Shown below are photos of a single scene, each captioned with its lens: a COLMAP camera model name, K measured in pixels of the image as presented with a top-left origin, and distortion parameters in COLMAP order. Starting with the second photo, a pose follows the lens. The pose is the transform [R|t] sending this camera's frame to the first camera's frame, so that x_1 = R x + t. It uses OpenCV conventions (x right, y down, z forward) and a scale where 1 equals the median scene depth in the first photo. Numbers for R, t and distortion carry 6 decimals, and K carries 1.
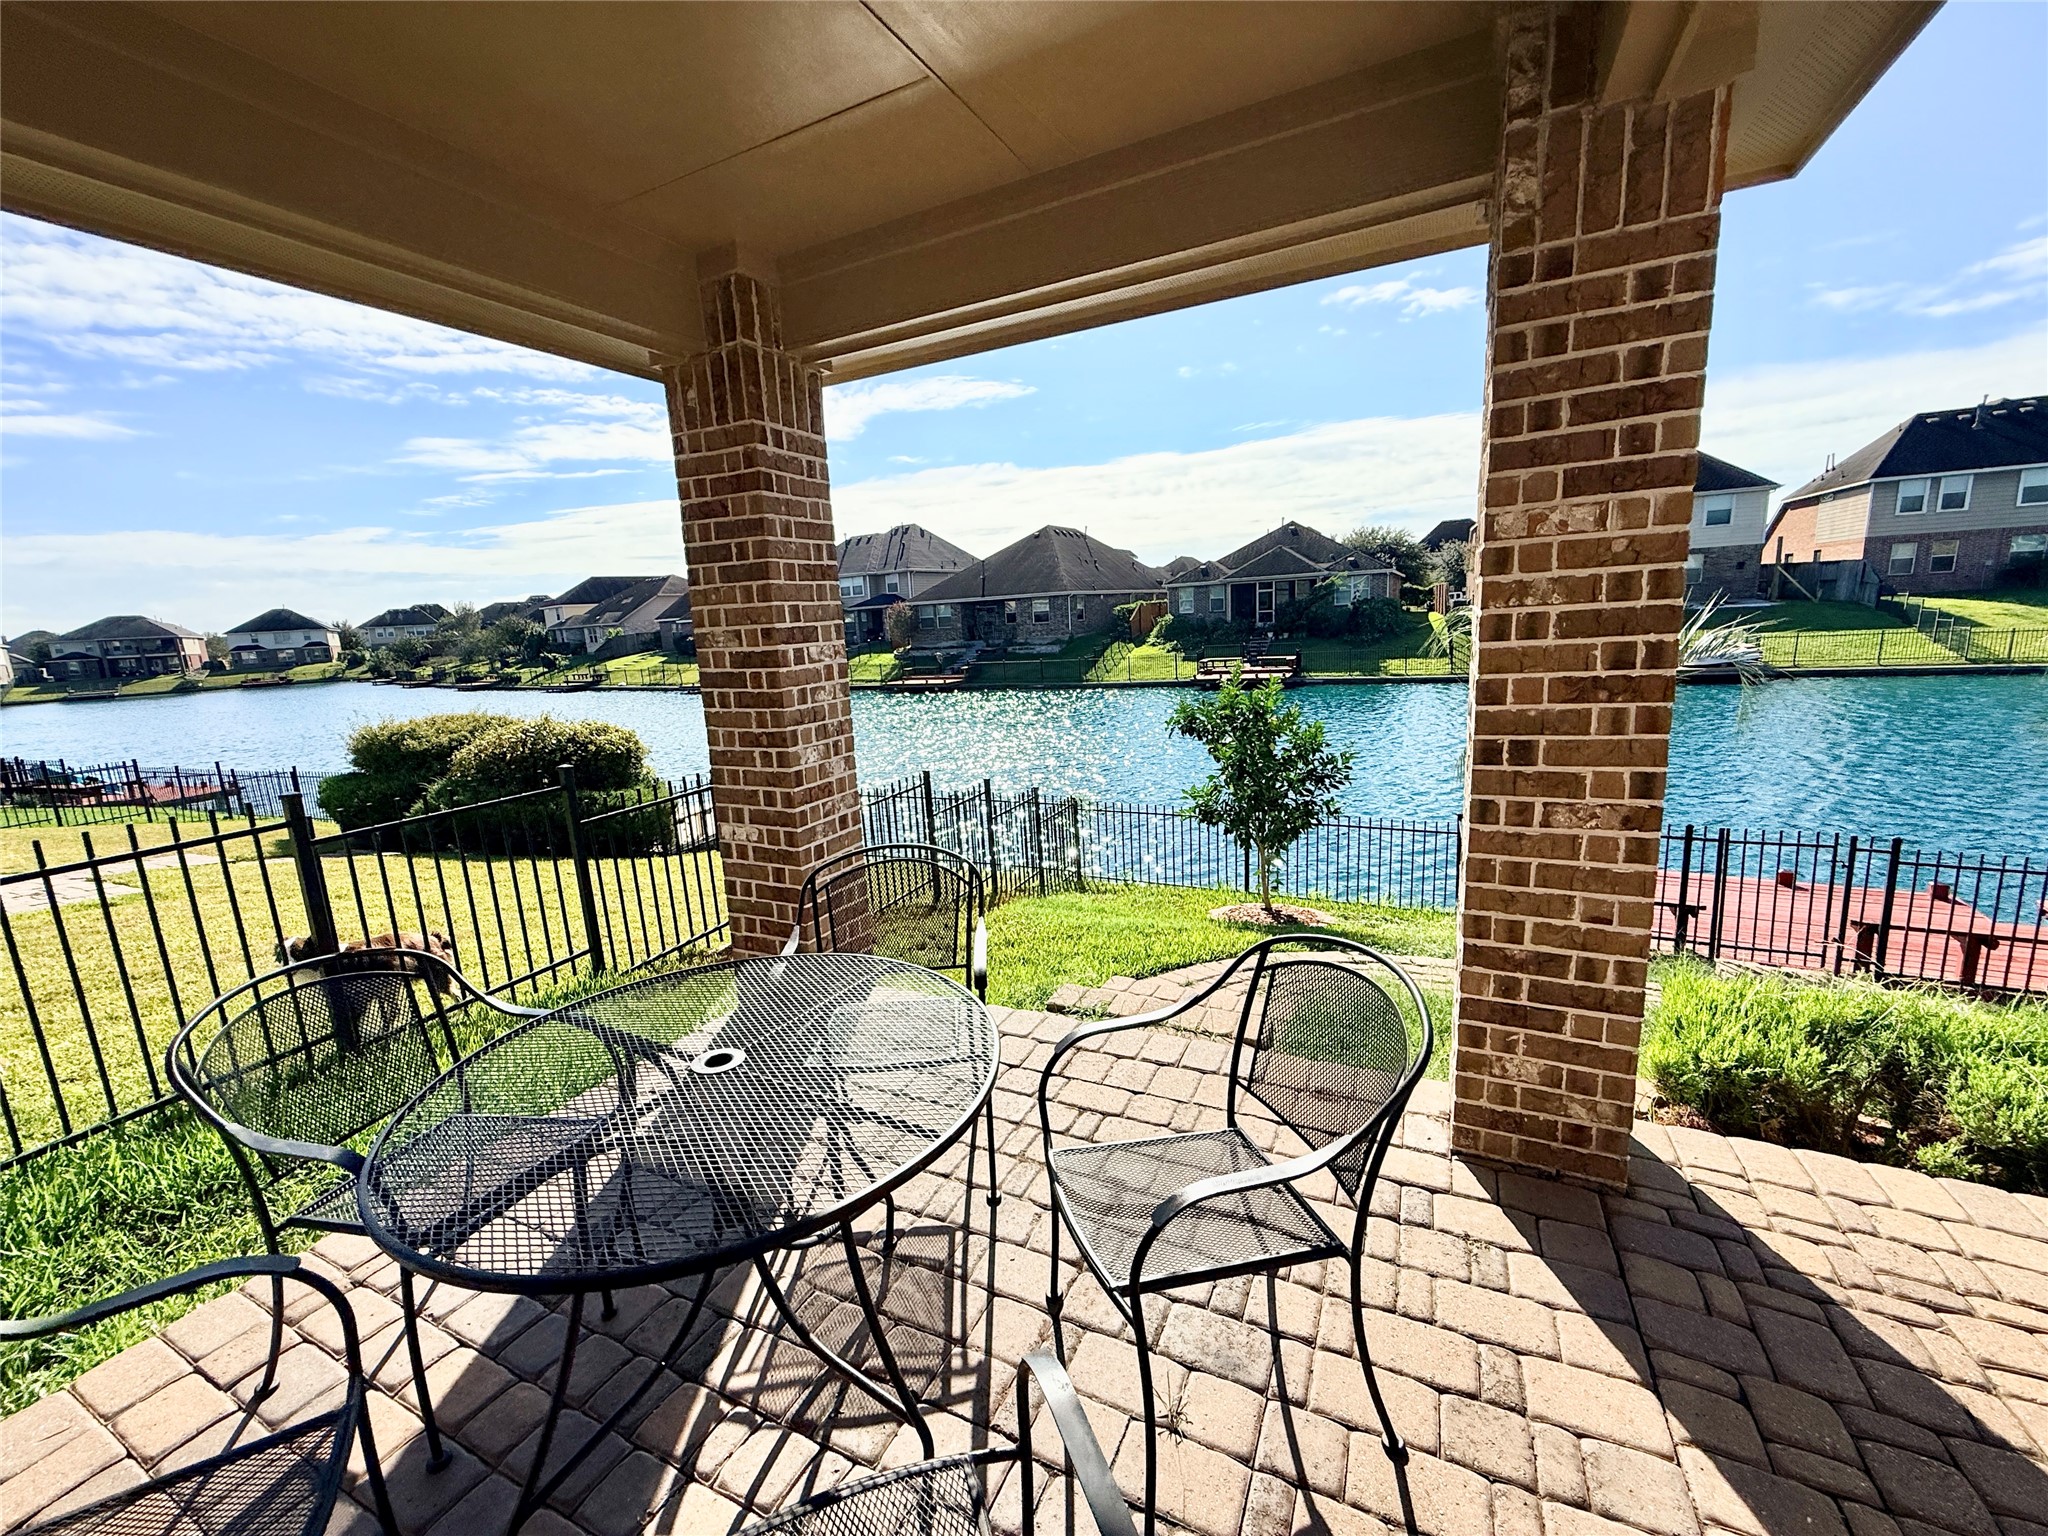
lens RADIAL K [[813.9, 0, 1016.2], [0, 813.9, 773.8], [0, 0, 1]] dist [-0.000294, 0.000161]
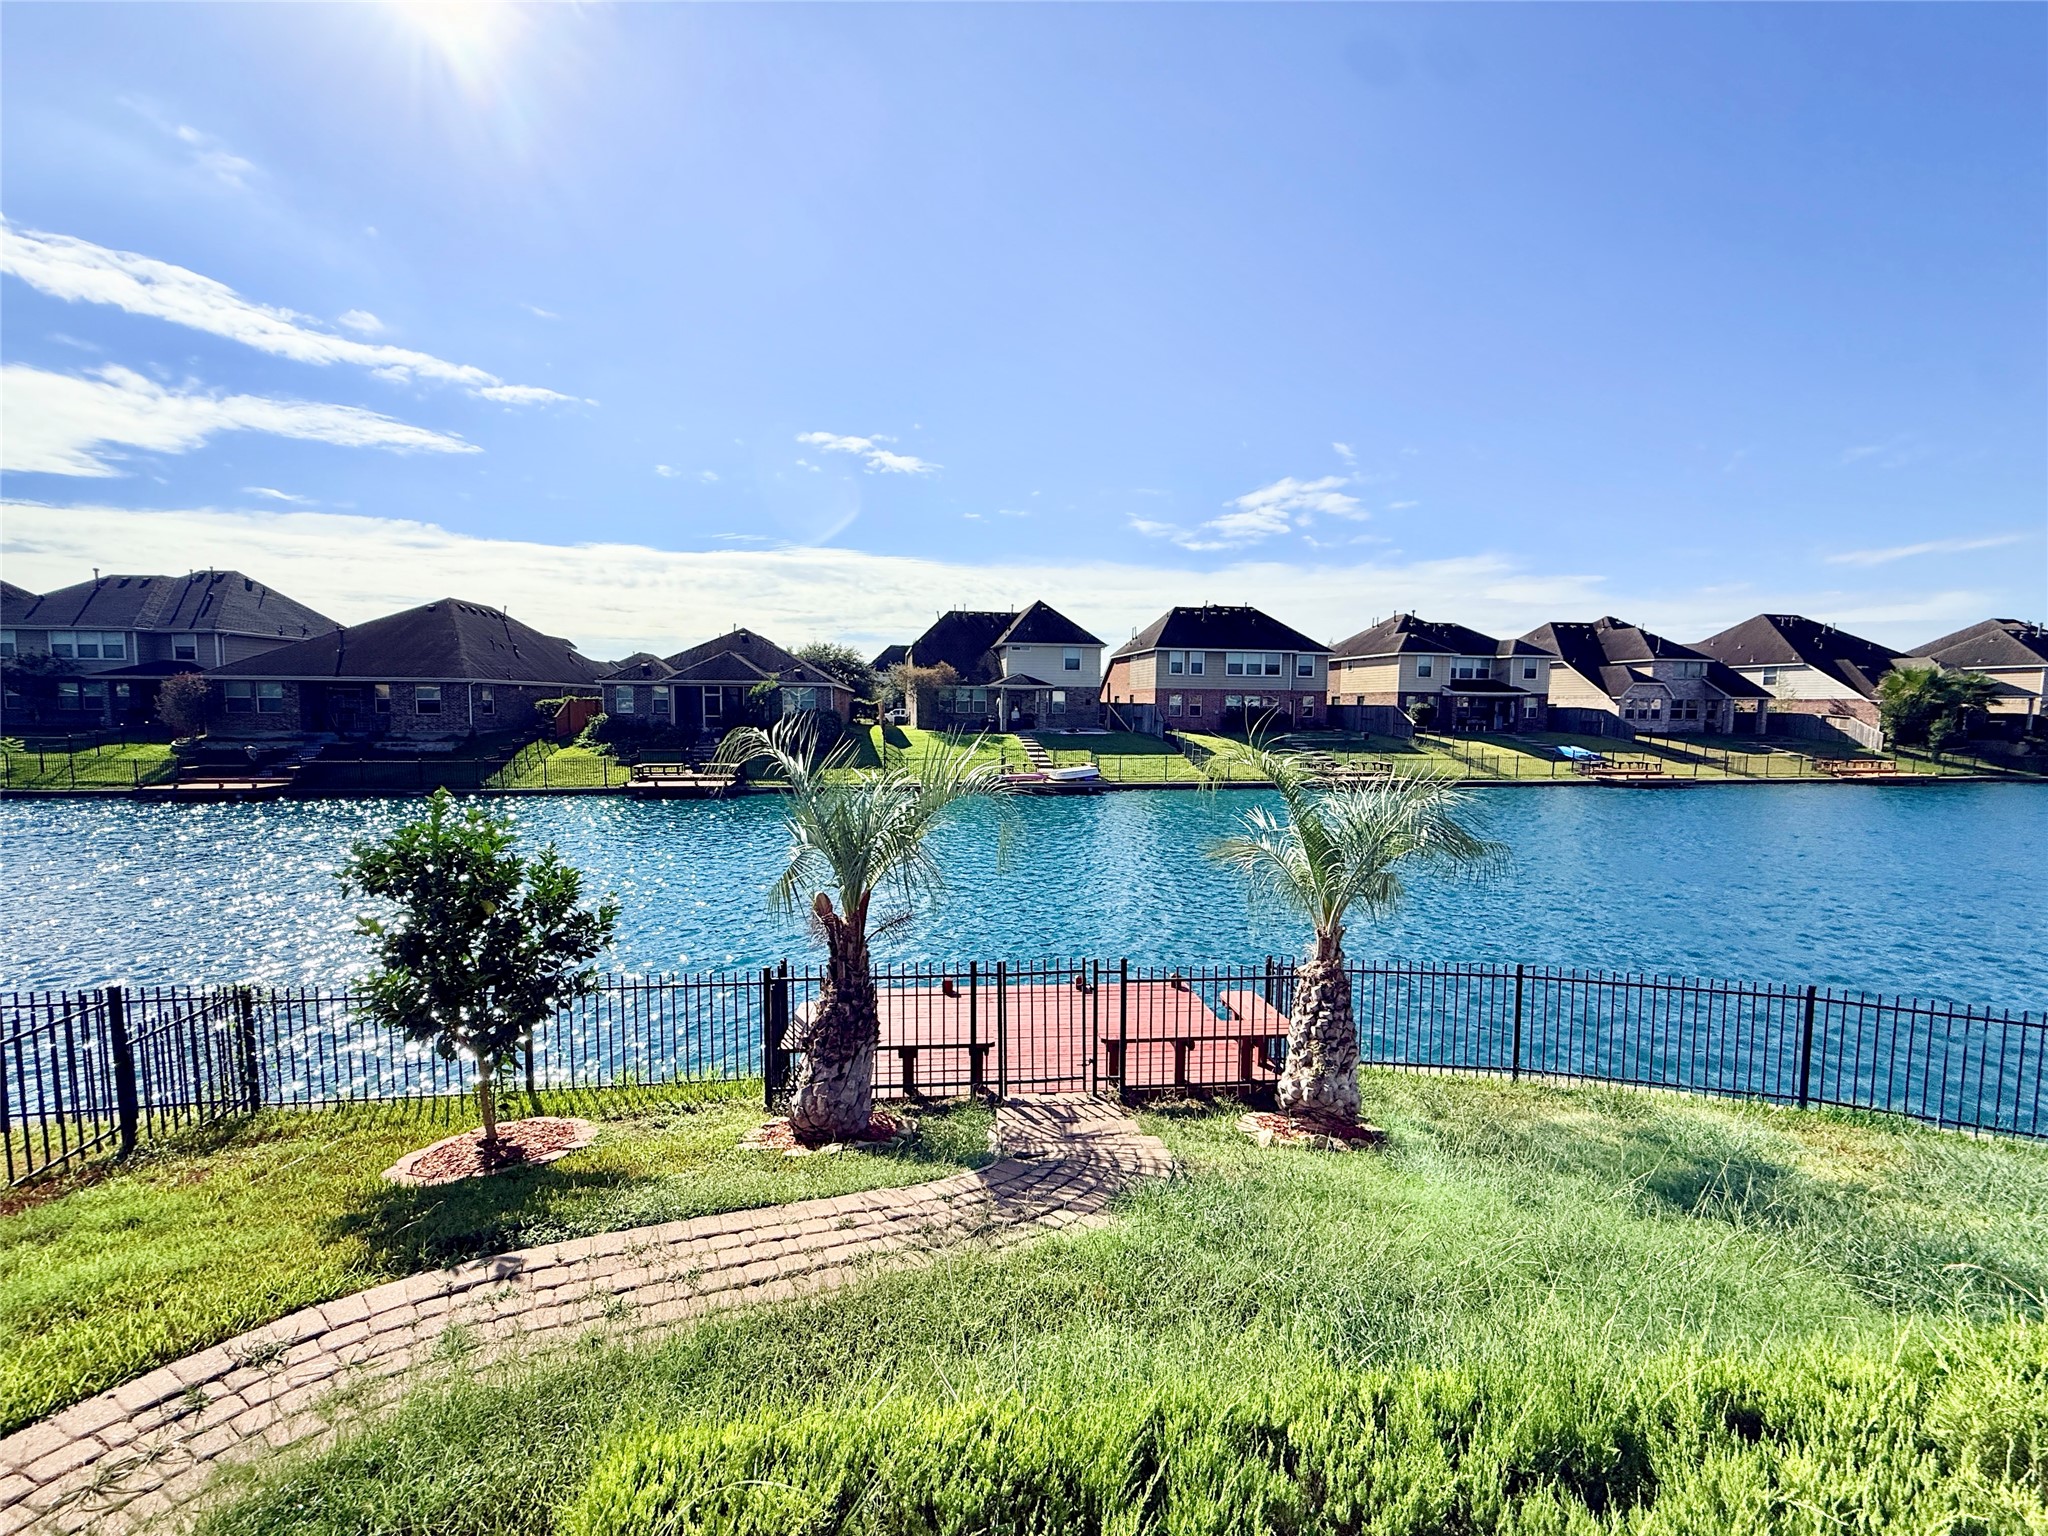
lens RADIAL K [[813.9, 0, 1017.7], [0, 813.9, 778.5], [0, 0, 1]] dist [-0.000294, 0.000161]
pose [[0.817466, 0.013280, 0.575824, 0.056610], [0.056145, 0.993136, -0.102610, -0.009292], [-0.573234, 0.116210, 0.811109, 0.029042]]
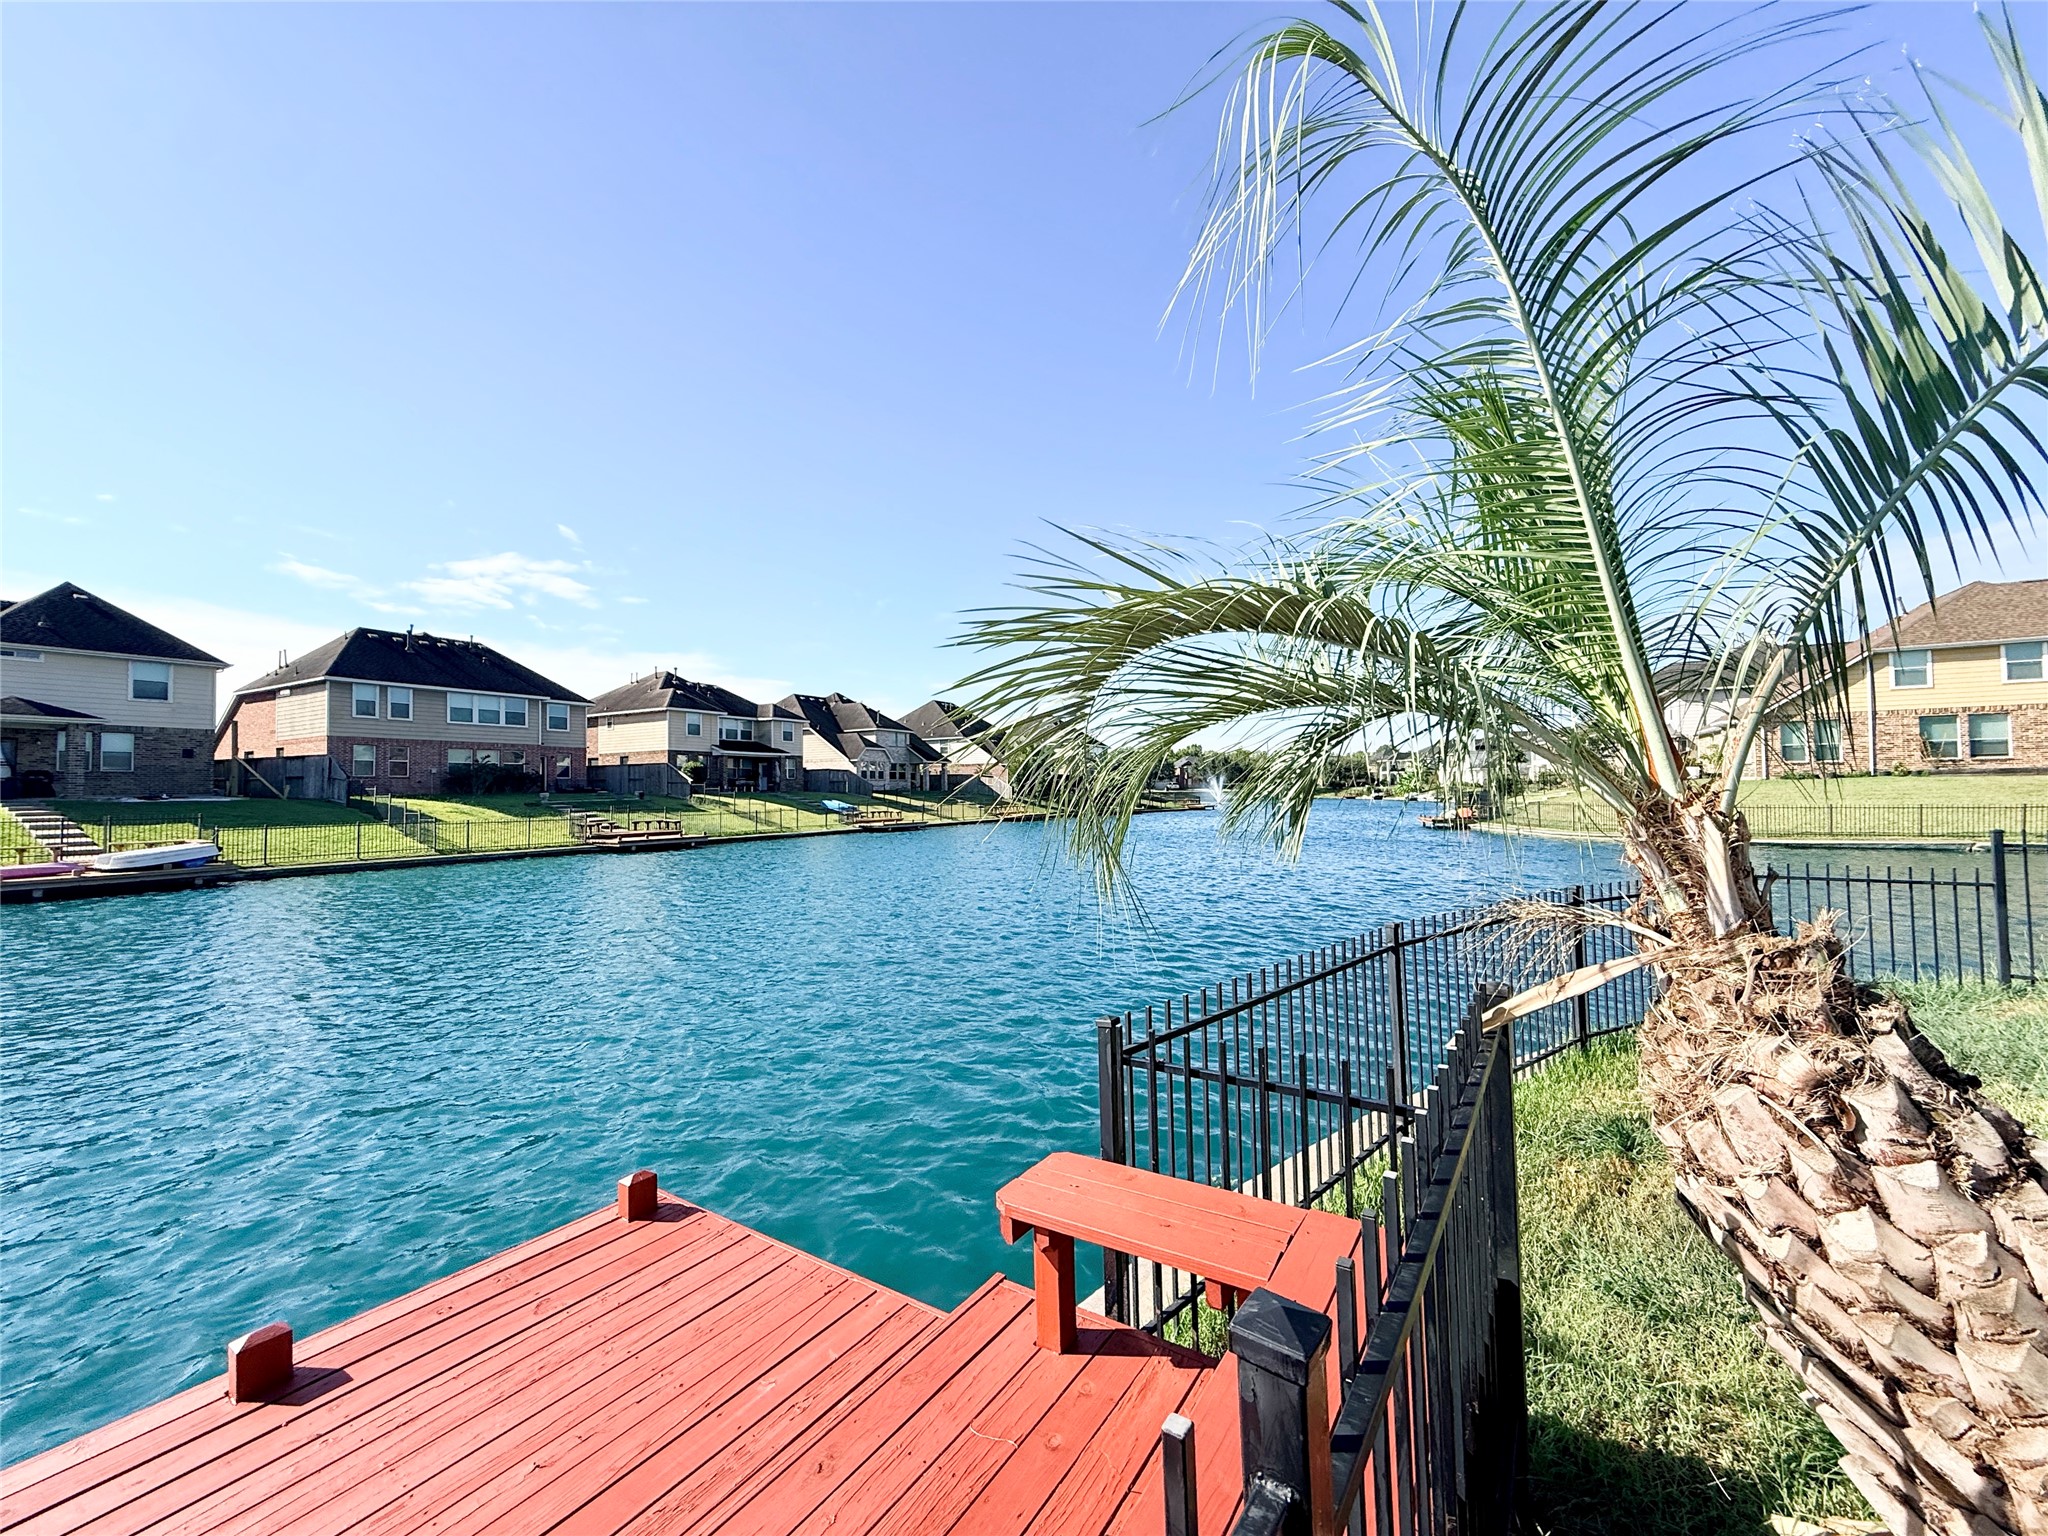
lens RADIAL K [[813.9, 0, 1017.2], [0, 813.9, 770.5], [0, 0, 1]] dist [-0.000294, 0.000161]
pose [[0.079109, 0.082672, 0.993432, 0.166756], [0.204670, 0.973978, -0.097351, 0.005549], [-0.975629, 0.211027, 0.060130, 0.165861]]
